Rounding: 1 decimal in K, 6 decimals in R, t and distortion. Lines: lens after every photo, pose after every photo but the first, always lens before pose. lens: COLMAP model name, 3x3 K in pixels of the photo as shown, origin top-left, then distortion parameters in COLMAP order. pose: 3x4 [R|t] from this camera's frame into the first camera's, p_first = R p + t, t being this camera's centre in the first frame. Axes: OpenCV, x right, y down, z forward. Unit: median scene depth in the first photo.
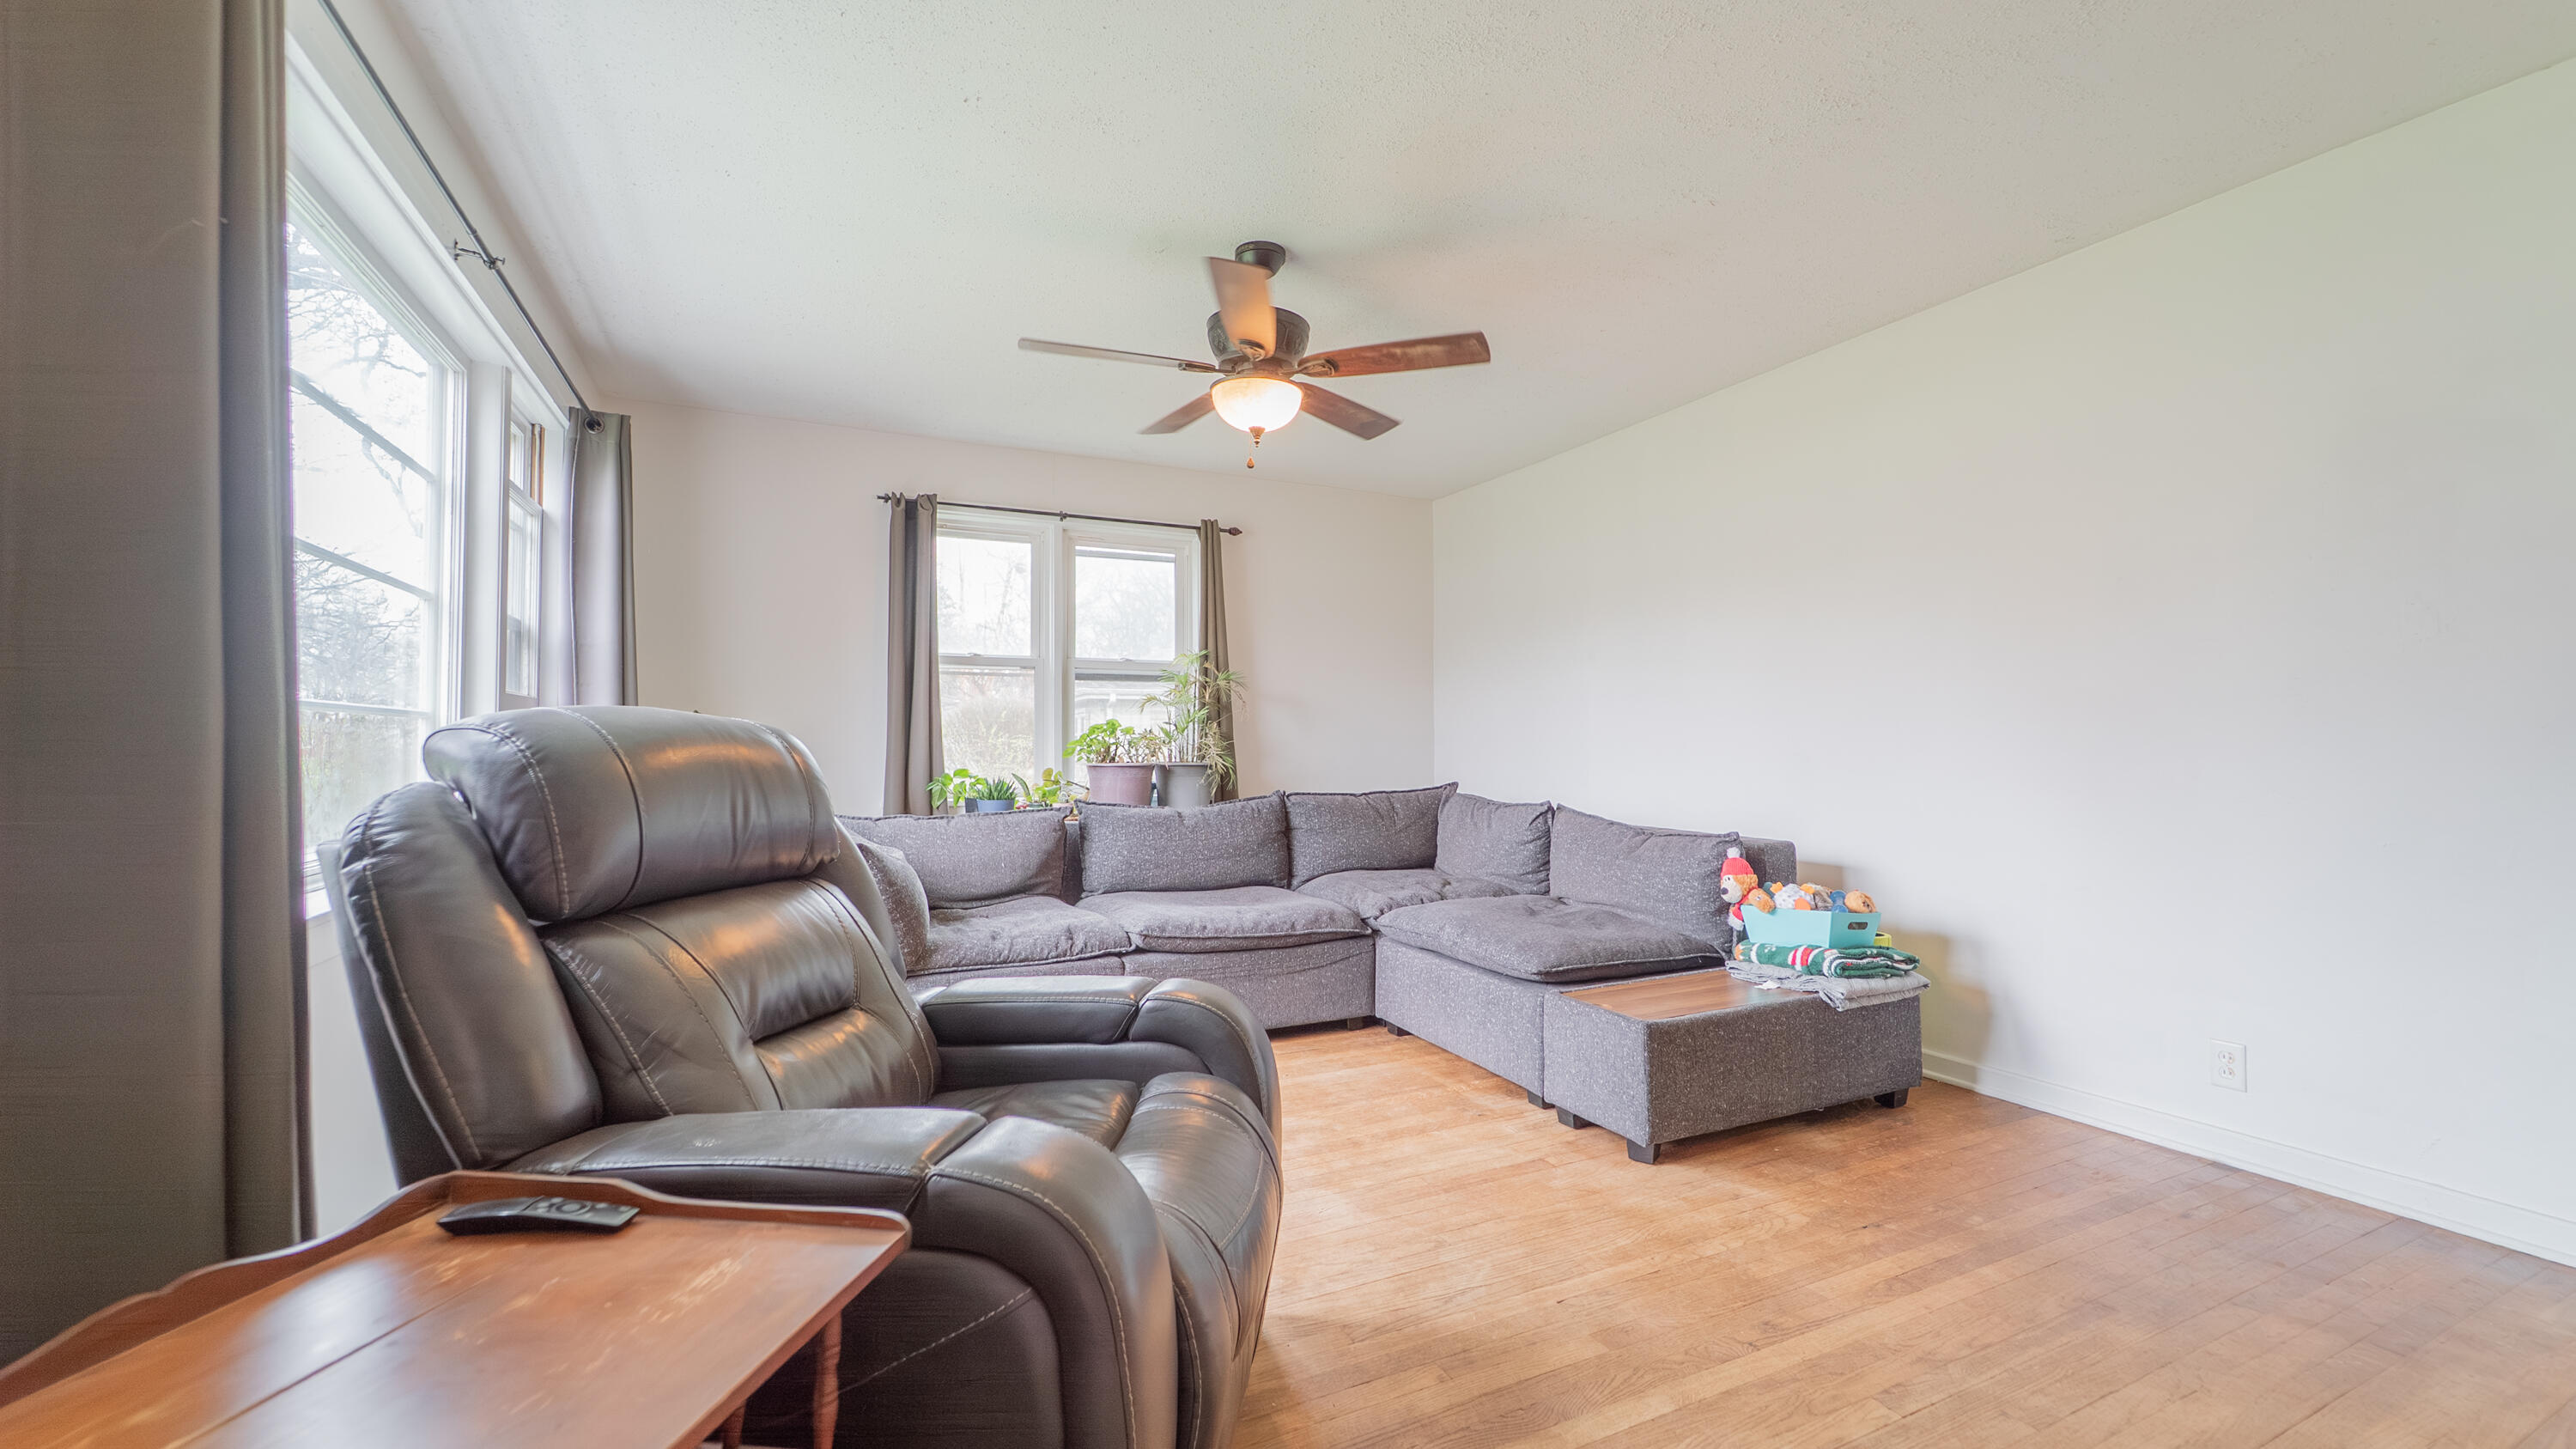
lens RADIAL K [[1028.3, 0, 1308.2], [0, 1028.3, 727.4], [0, 0, 1]] dist [-0.001538, -0.000674]
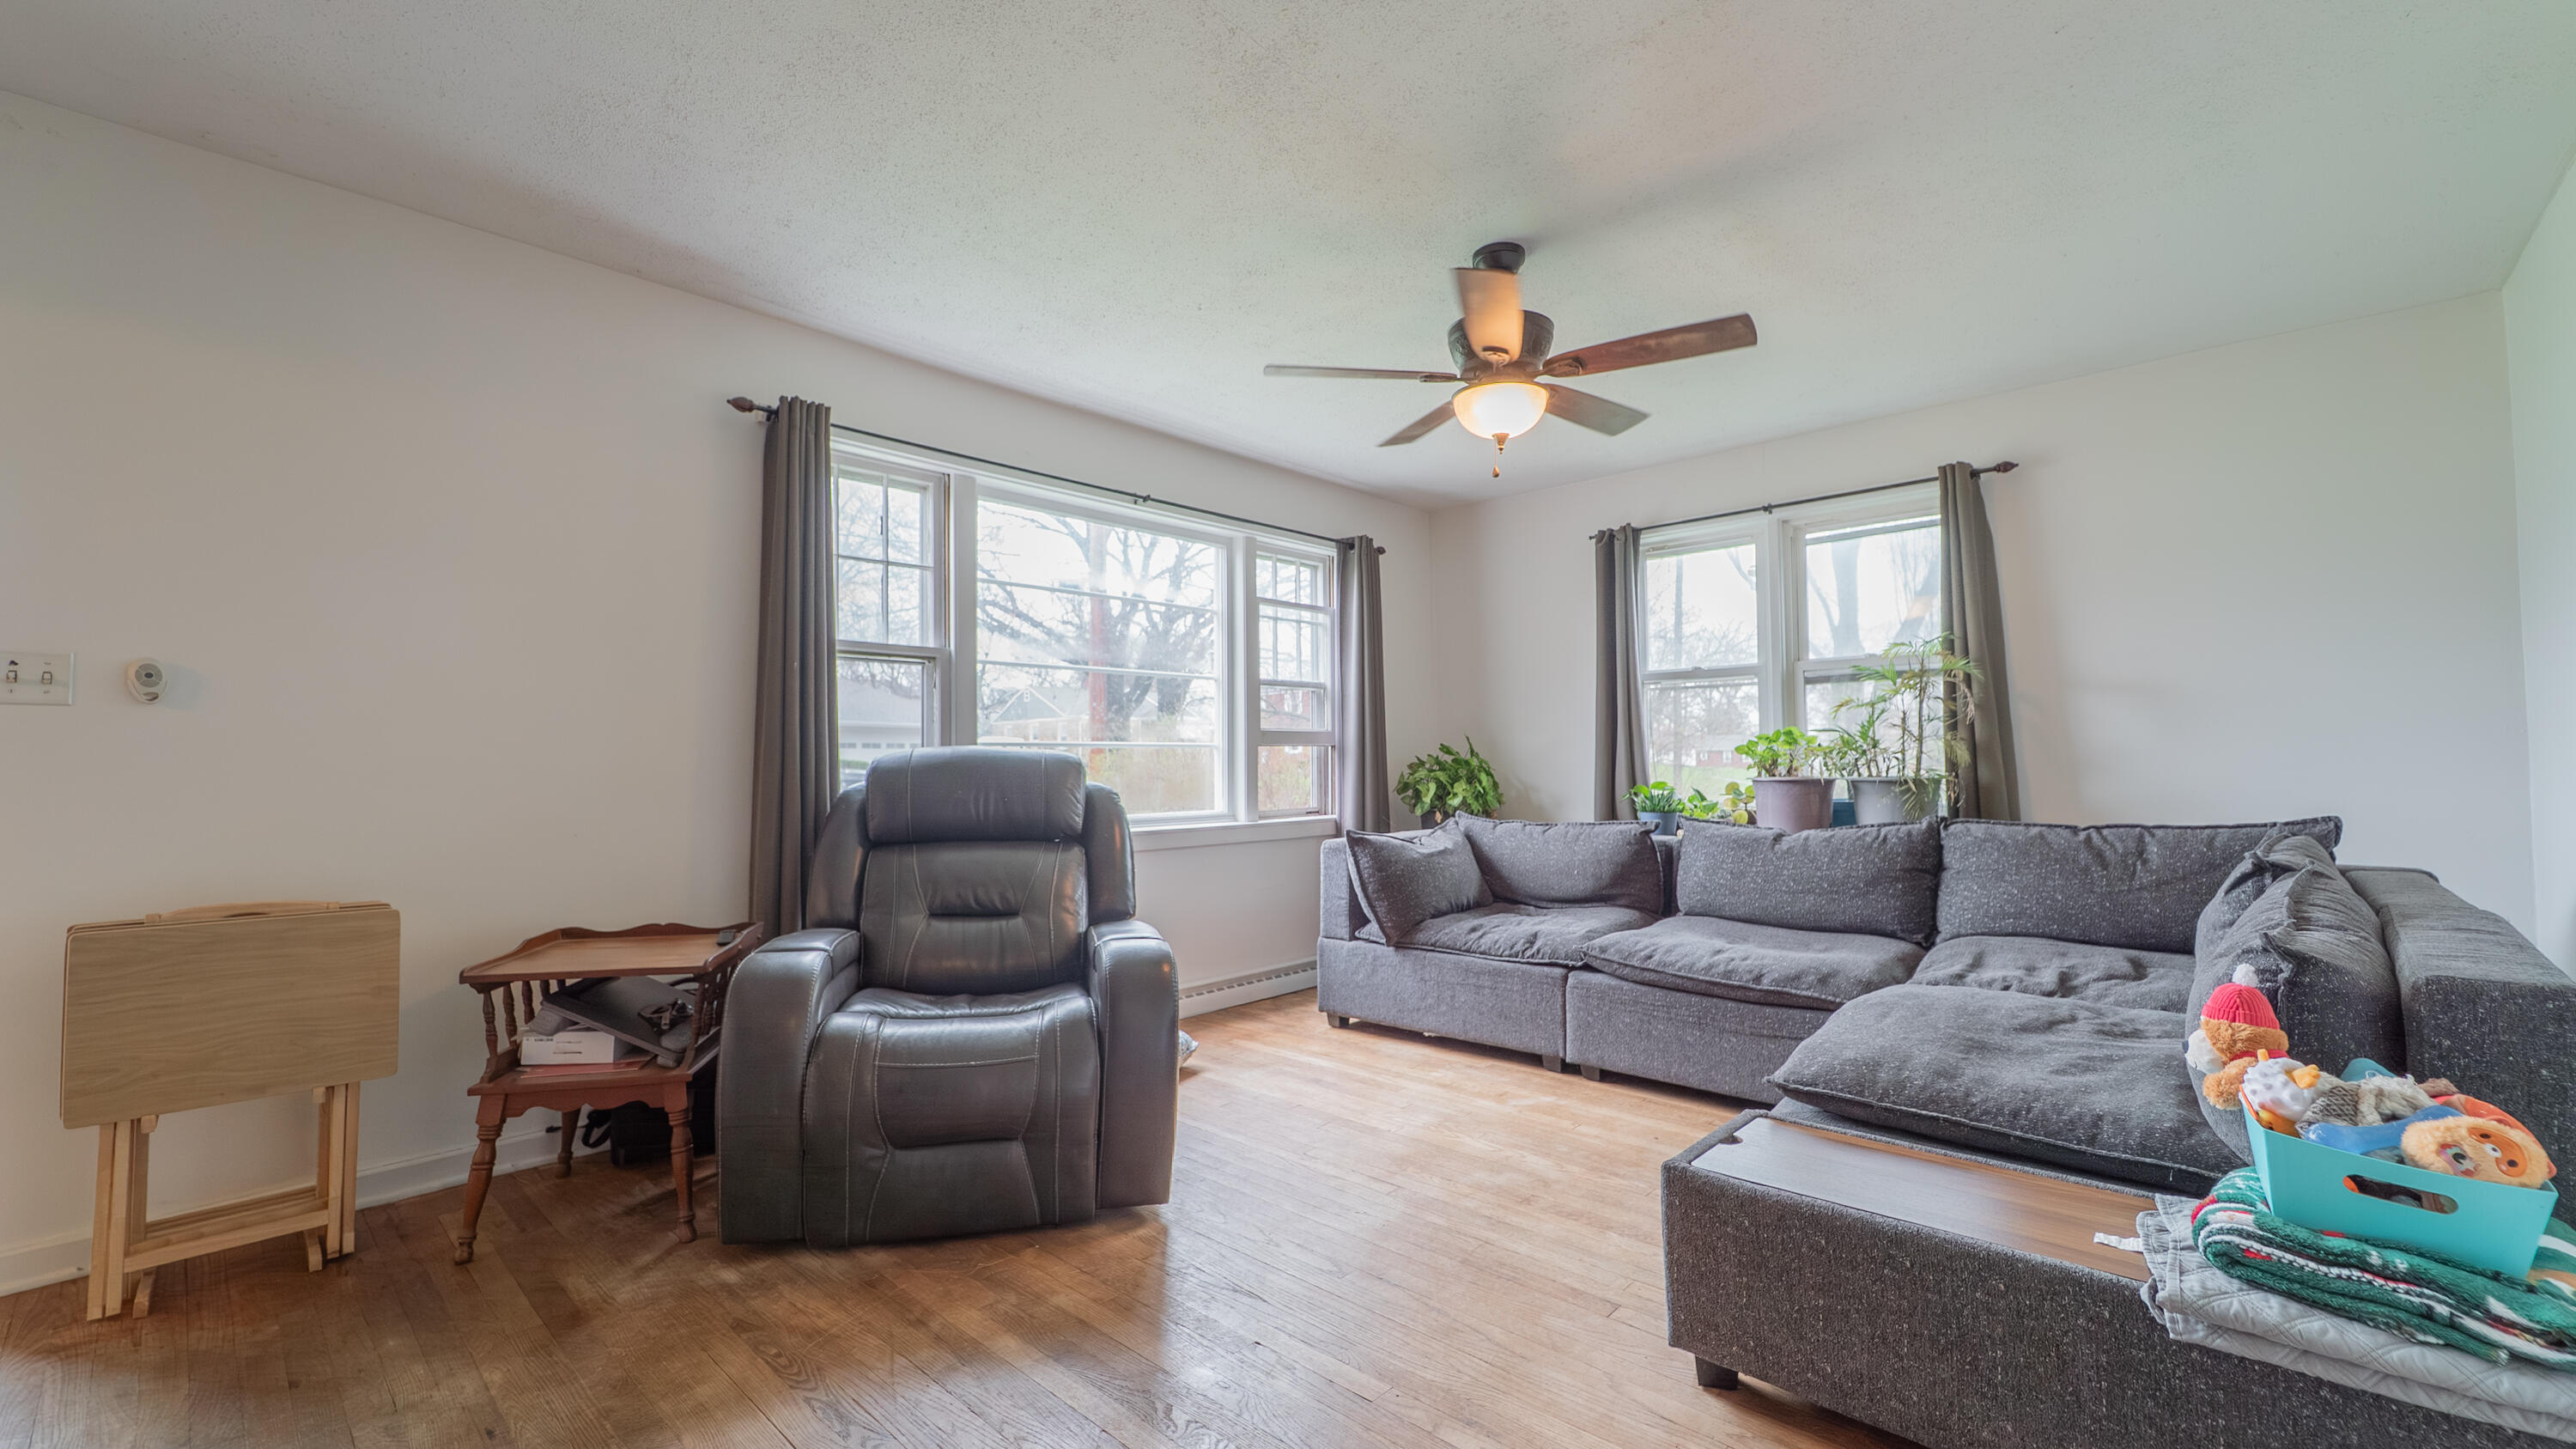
lens RADIAL K [[1028.3, 0, 1308.2], [0, 1028.3, 727.4], [0, 0, 1]] dist [-0.001538, -0.000674]
pose [[0.367715, -0.036241, -0.929232, 0.669489], [0.027306, 0.999230, -0.028166, 0.007450], [0.929538, -0.015017, 0.368421, 0.399223]]
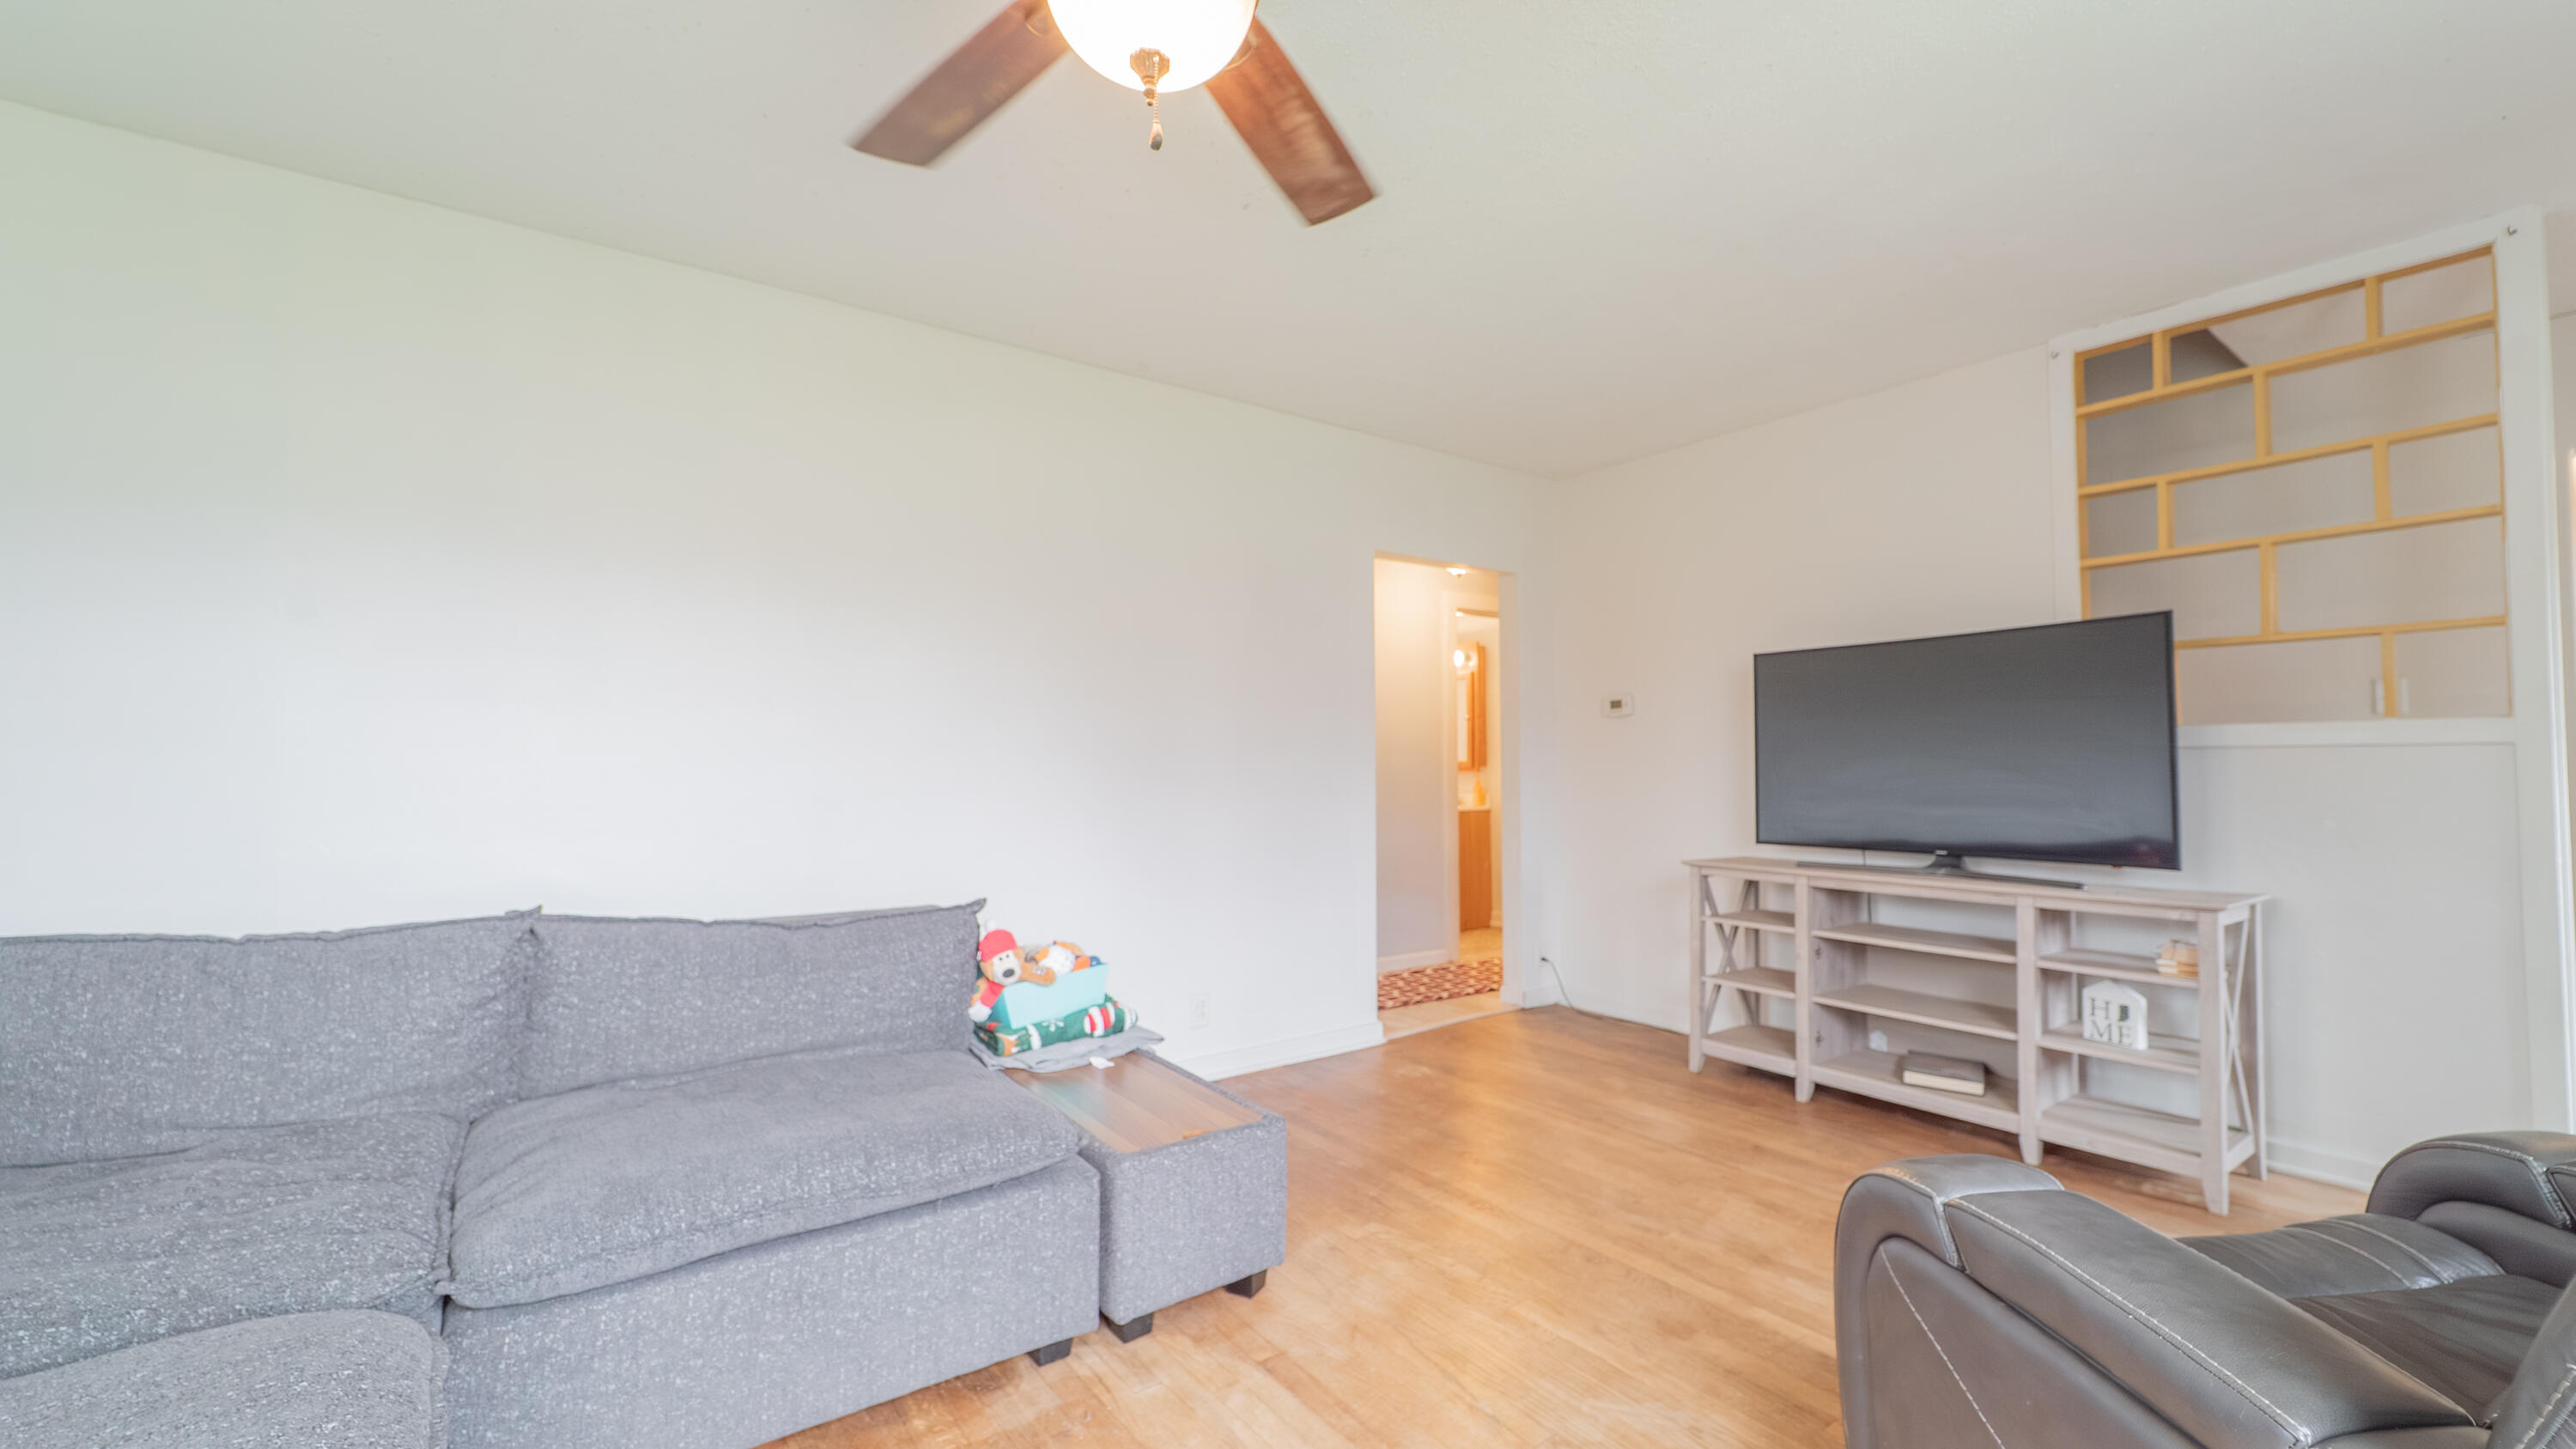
lens RADIAL K [[1024.1, 0, 1312.5], [0, 1024.1, 726.8], [0, 0, 1]] dist [-0.002271, -0.000391]
pose [[-0.175474, 0.034422, 0.983882, -0.391806], [-0.009703, 0.999280, -0.036691, -0.002104], [-0.984436, -0.015985, -0.175013, 0.851214]]
